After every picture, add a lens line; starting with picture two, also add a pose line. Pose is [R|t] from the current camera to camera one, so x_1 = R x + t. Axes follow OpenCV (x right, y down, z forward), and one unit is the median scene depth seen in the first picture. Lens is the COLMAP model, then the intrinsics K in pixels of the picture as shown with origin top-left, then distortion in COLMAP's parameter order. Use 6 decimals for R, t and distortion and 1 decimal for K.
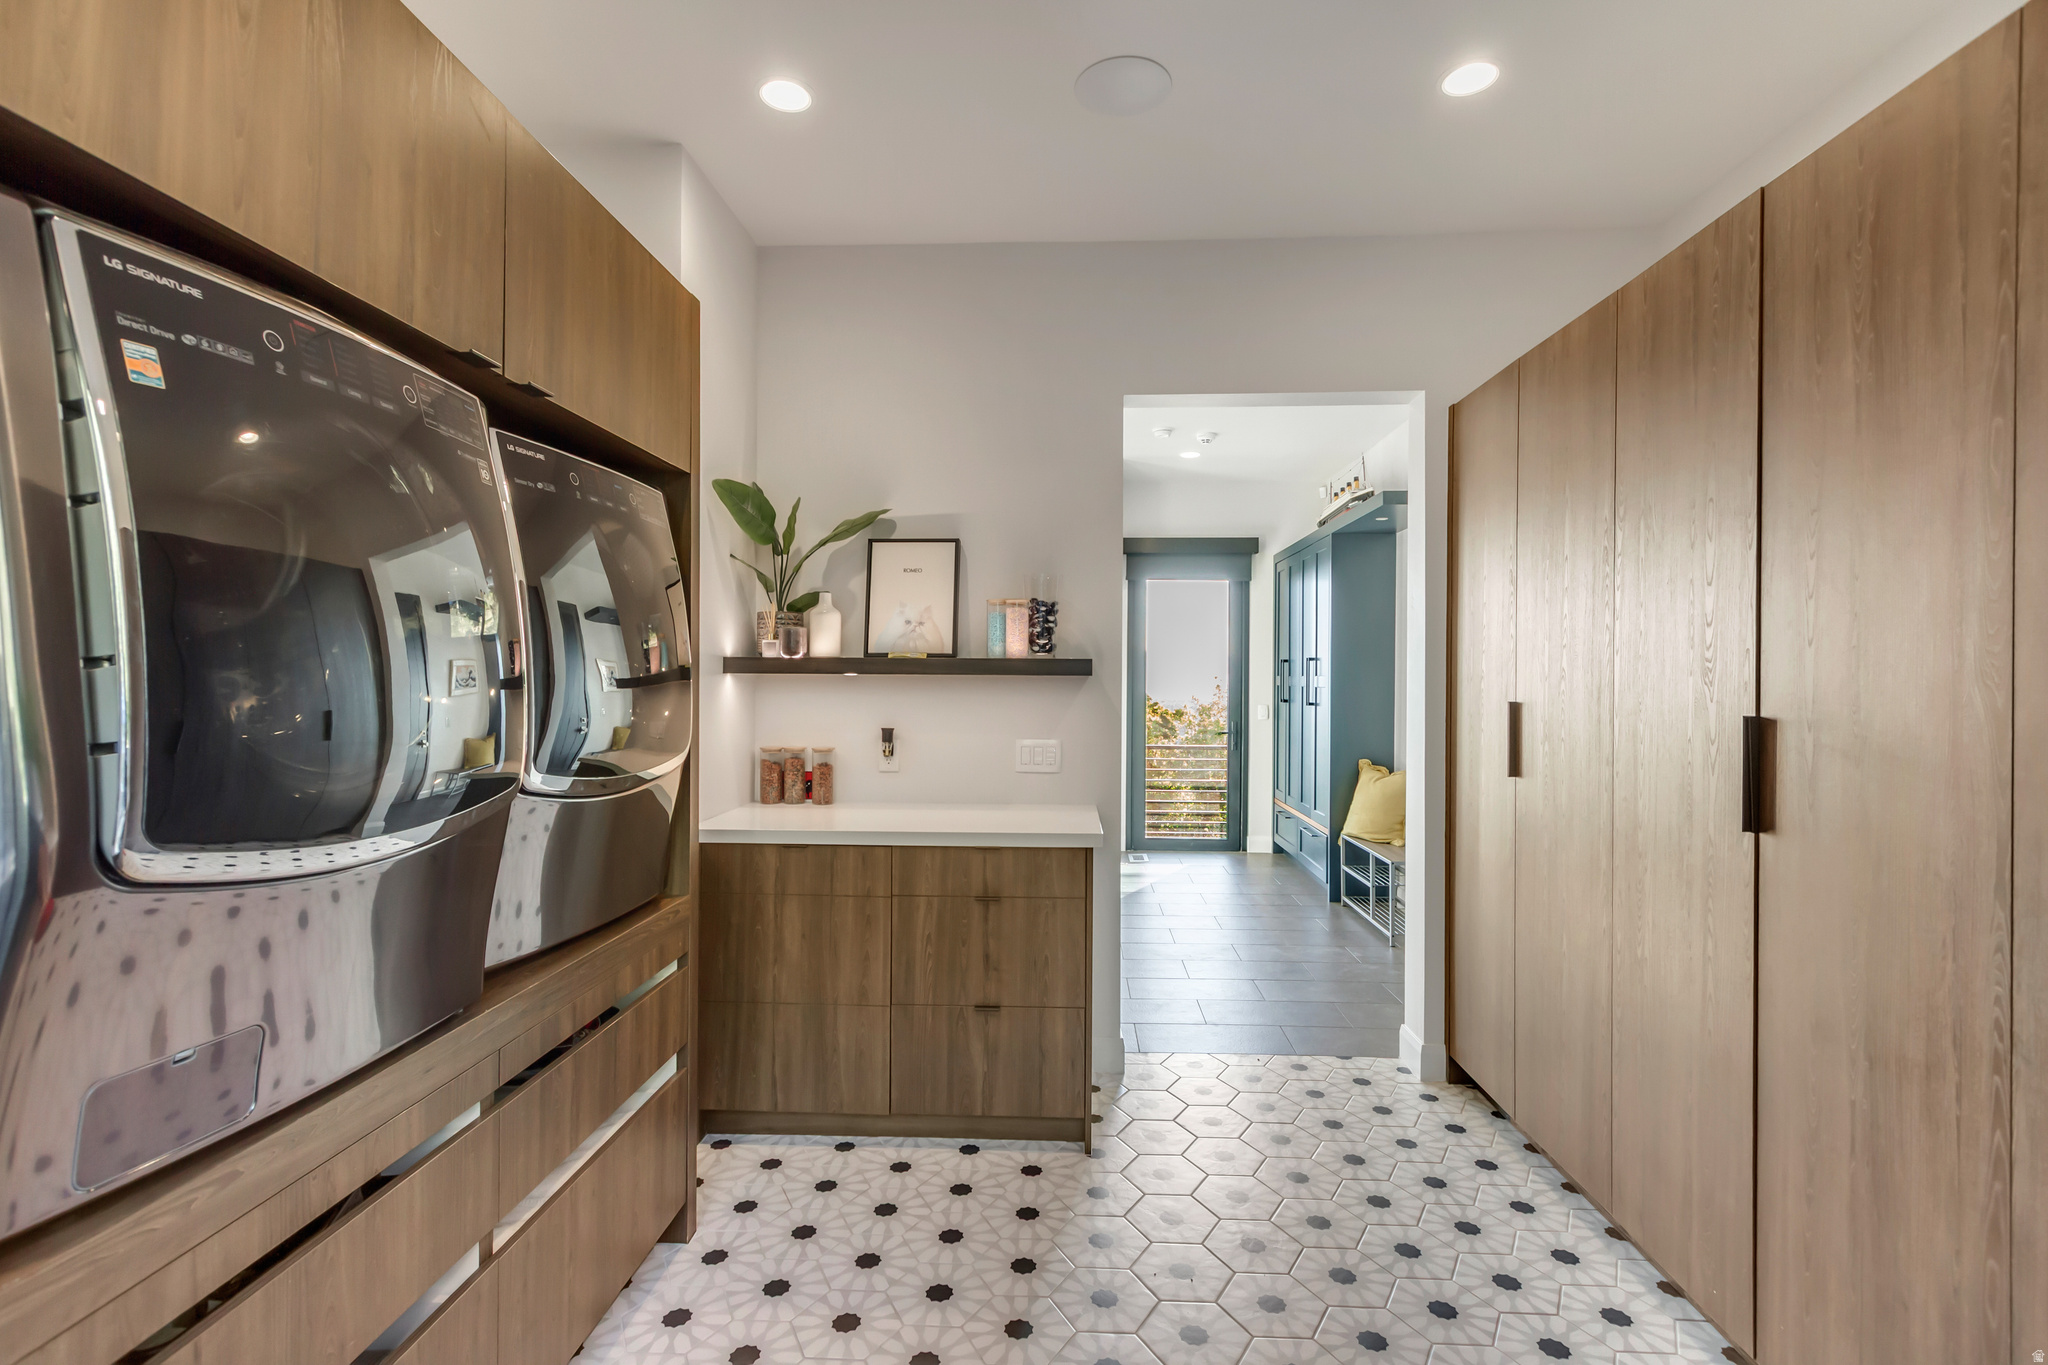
lens RADIAL K [[936.8, 0, 1024.3], [0, 936.8, 688.6], [0, 0, 1]] dist [0.005670, -0.001214]
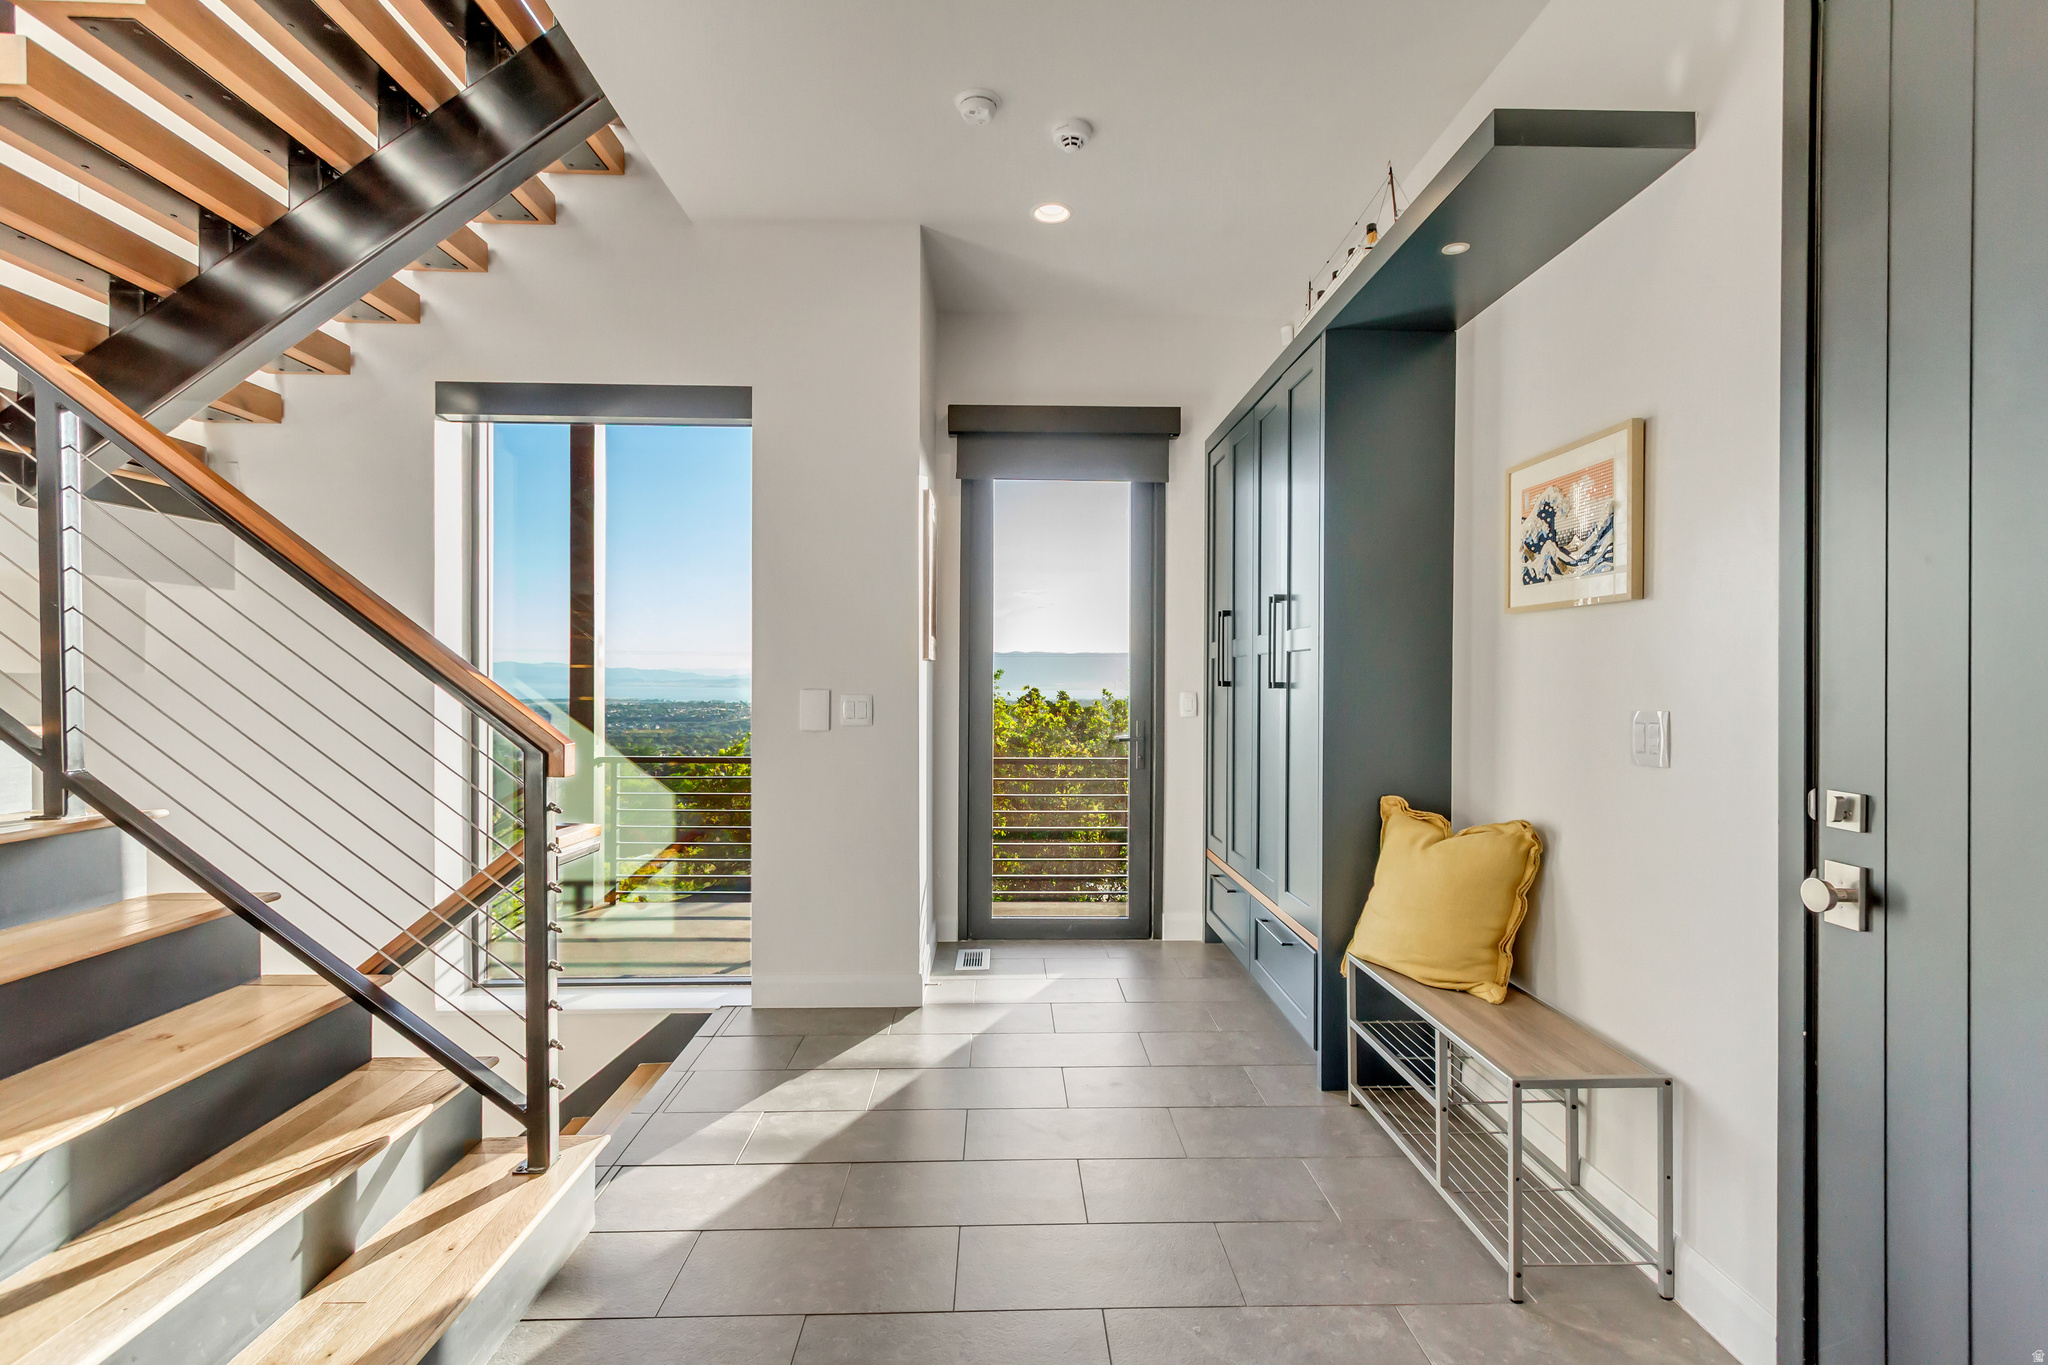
lens RADIAL K [[936.8, 0, 1024.3], [0, 936.8, 688.6], [0, 0, 1]] dist [0.005670, -0.001214]
pose [[0.997234, -0.000715, 0.074317, 0.113499], [0.000792, 0.999999, -0.001014, 0.016581], [-0.074316, 0.001070, 0.997234, 0.439972]]
